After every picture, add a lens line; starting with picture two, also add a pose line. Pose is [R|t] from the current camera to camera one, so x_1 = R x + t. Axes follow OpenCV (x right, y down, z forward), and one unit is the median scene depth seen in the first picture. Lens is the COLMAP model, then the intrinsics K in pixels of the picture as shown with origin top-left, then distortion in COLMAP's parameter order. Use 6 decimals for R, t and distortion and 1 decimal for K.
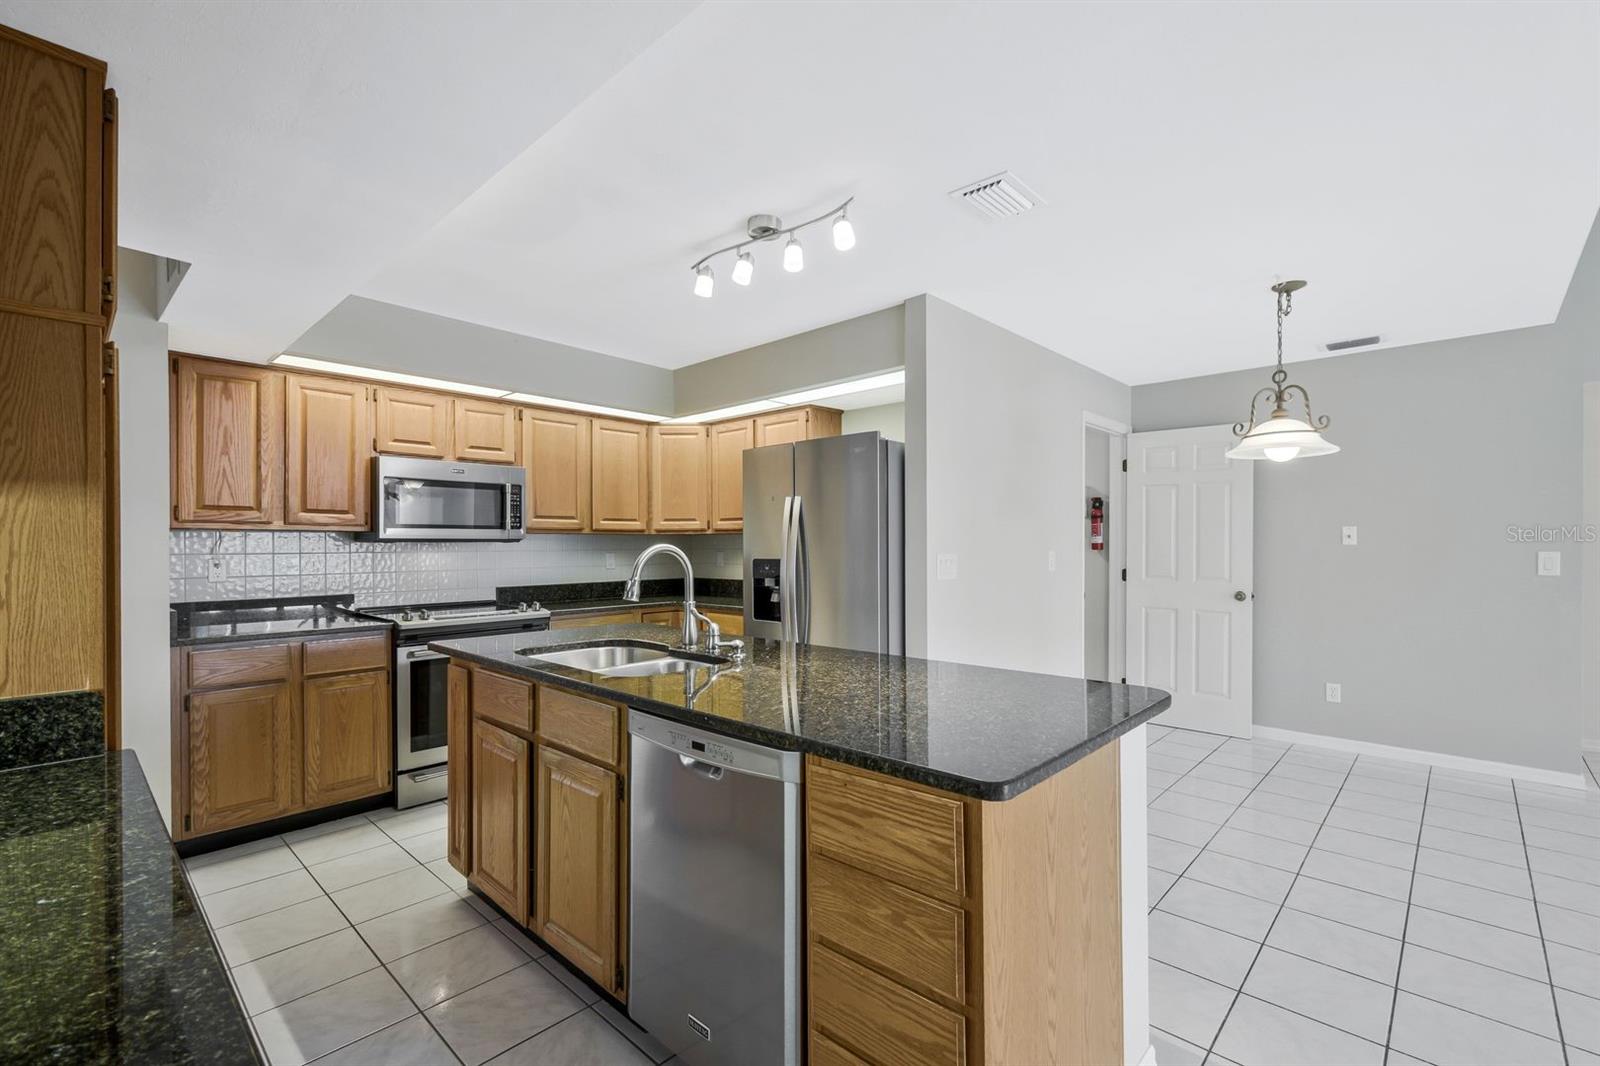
lens RADIAL K [[704.2, 0, 802.6], [0, 704.2, 542.2], [0, 0, 1]] dist [0.014224, -0.002317]
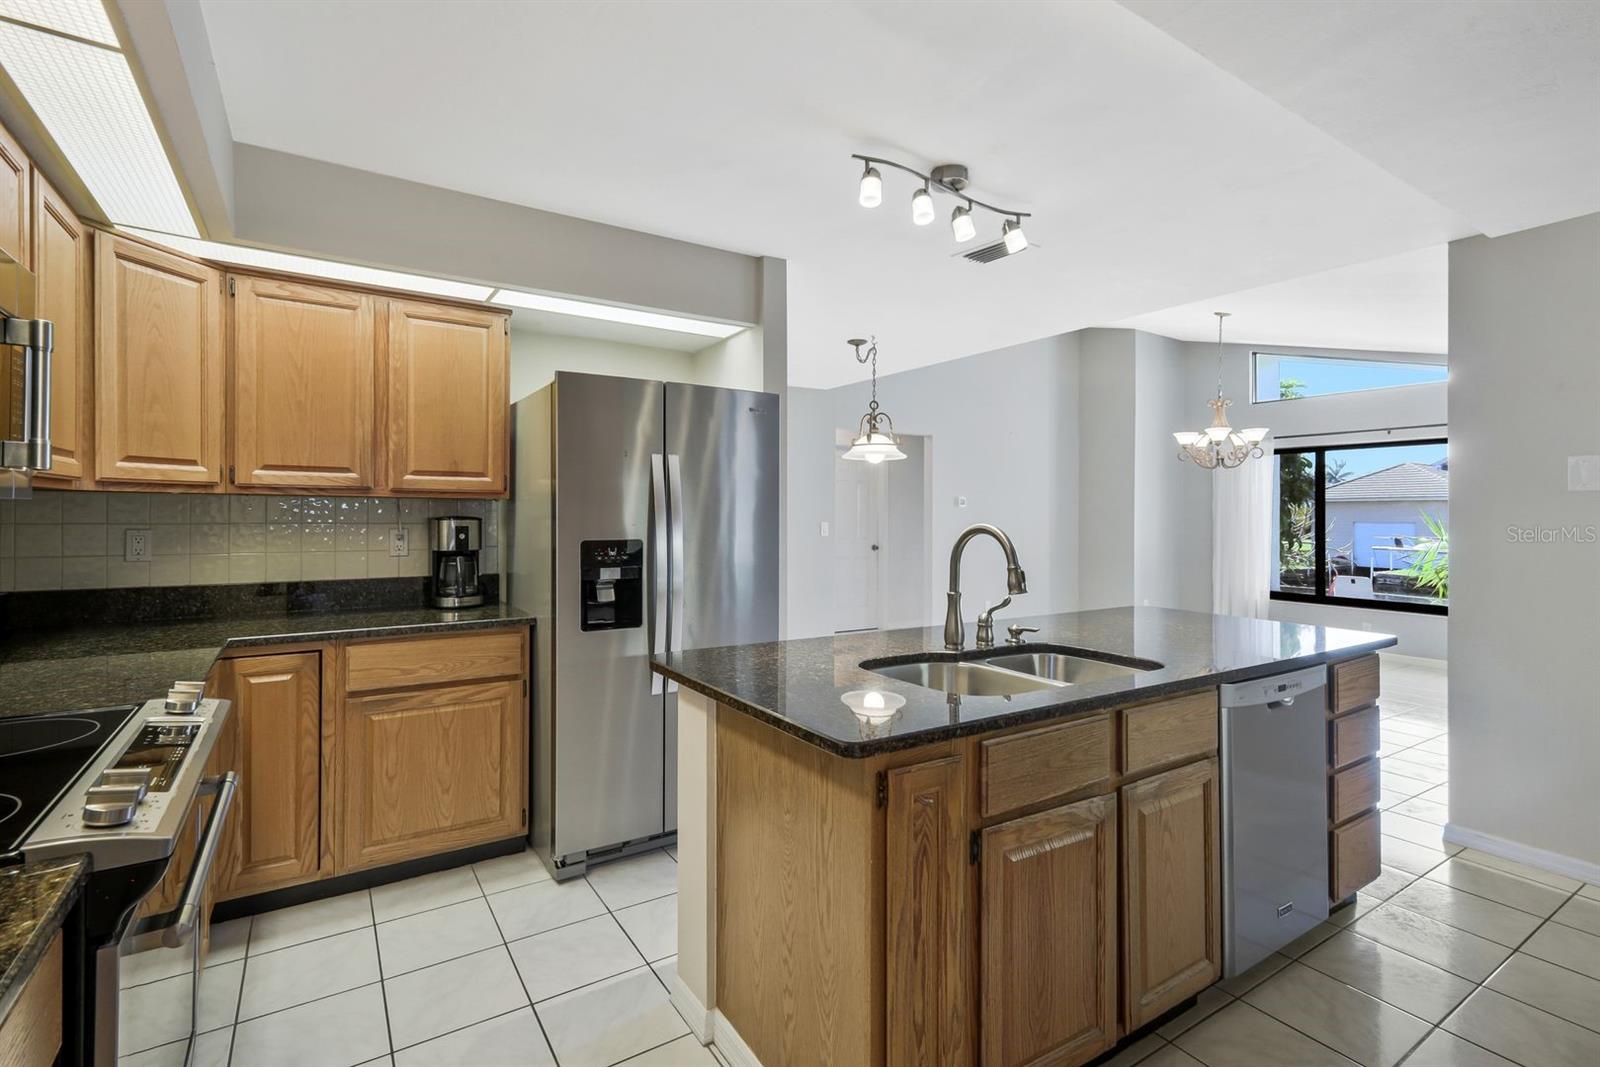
lens RADIAL K [[732.4, 0, 788.7], [0, 732.4, 510.1], [0, 0, 1]] dist [0.012792, 0.001904]
pose [[0.253769, 0.009003, 0.967223, -0.689608], [-0.013811, 0.999888, -0.005684, -0.003571], [-0.967166, -0.011916, 0.253865, 0.638570]]
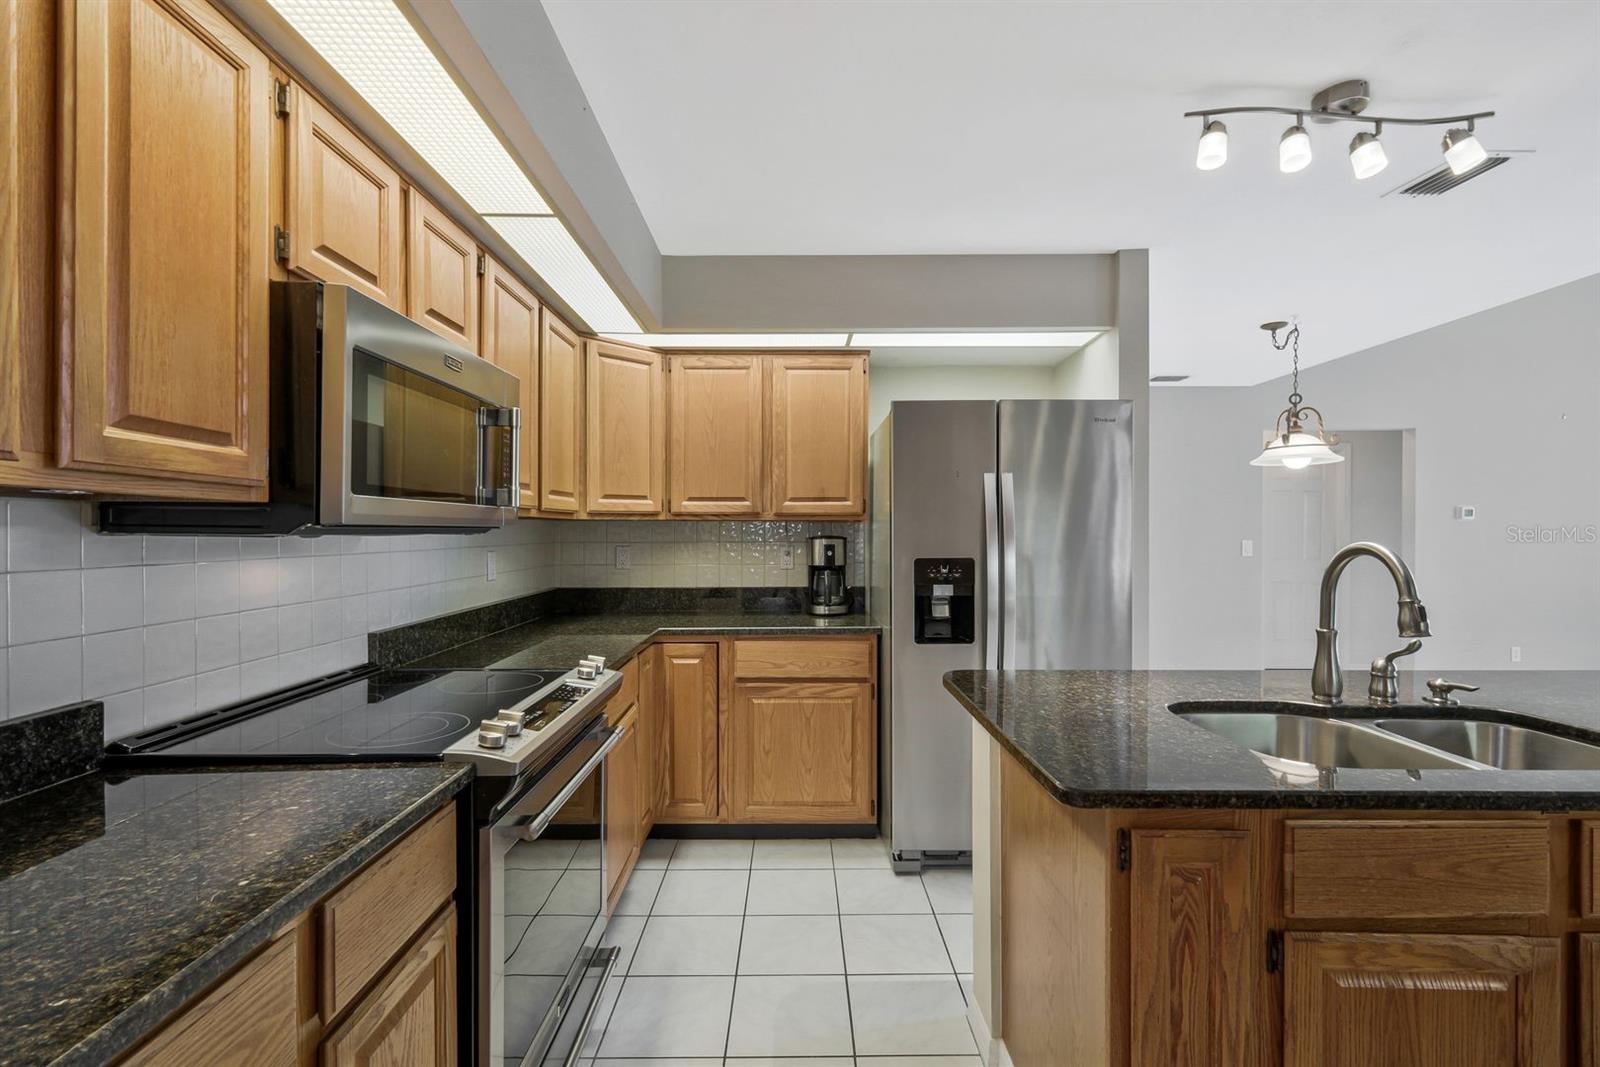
lens RADIAL K [[704.2, 0, 796.9], [0, 704.2, 531.4], [0, 0, 1]] dist [0.014224, -0.002317]
pose [[0.725498, 0.000565, 0.688224, -0.645118], [-0.003559, 0.999989, 0.002931, -0.004530], [-0.688215, -0.004575, 0.725492, 0.574752]]
